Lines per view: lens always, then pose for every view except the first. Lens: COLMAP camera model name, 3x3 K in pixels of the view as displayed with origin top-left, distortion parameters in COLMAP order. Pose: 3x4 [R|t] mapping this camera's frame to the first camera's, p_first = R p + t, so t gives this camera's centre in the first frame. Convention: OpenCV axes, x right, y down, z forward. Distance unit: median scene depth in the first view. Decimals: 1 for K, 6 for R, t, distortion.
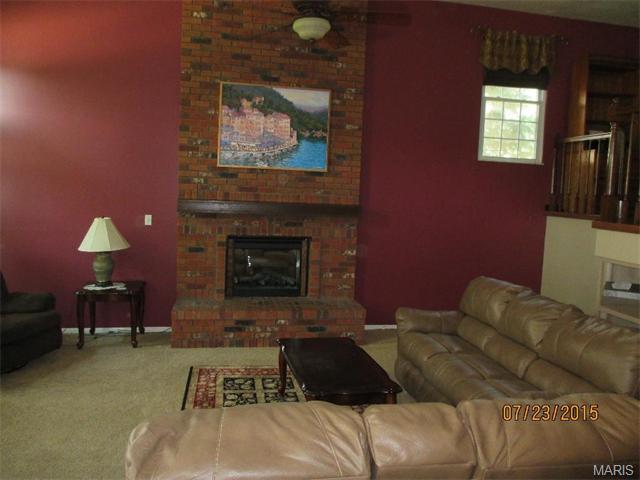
lens RADIAL K [[527.2, 0, 321.8], [0, 527.2, 235.4], [0, 0, 1]] dist [-0.052856, 0.017255]
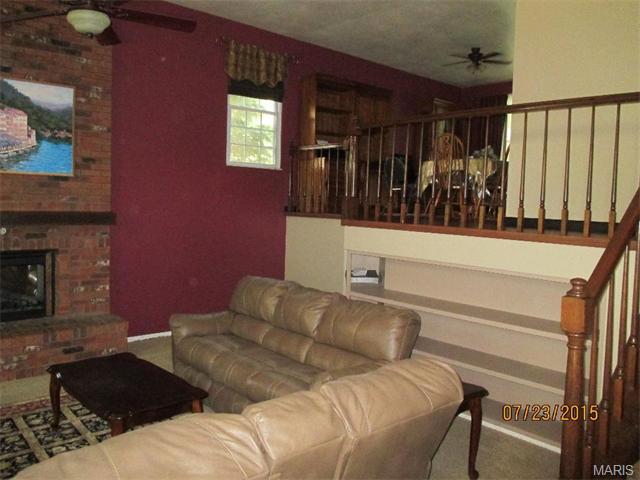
lens RADIAL K [[527.2, 0, 320.8], [0, 527.2, 233.6], [0, 0, 1]] dist [-0.052856, 0.017255]
pose [[0.852574, -0.050277, 0.520182, -0.100990], [0.054531, 0.998487, 0.007129, -0.005087], [-0.519753, 0.022288, 0.854026, 0.011699]]
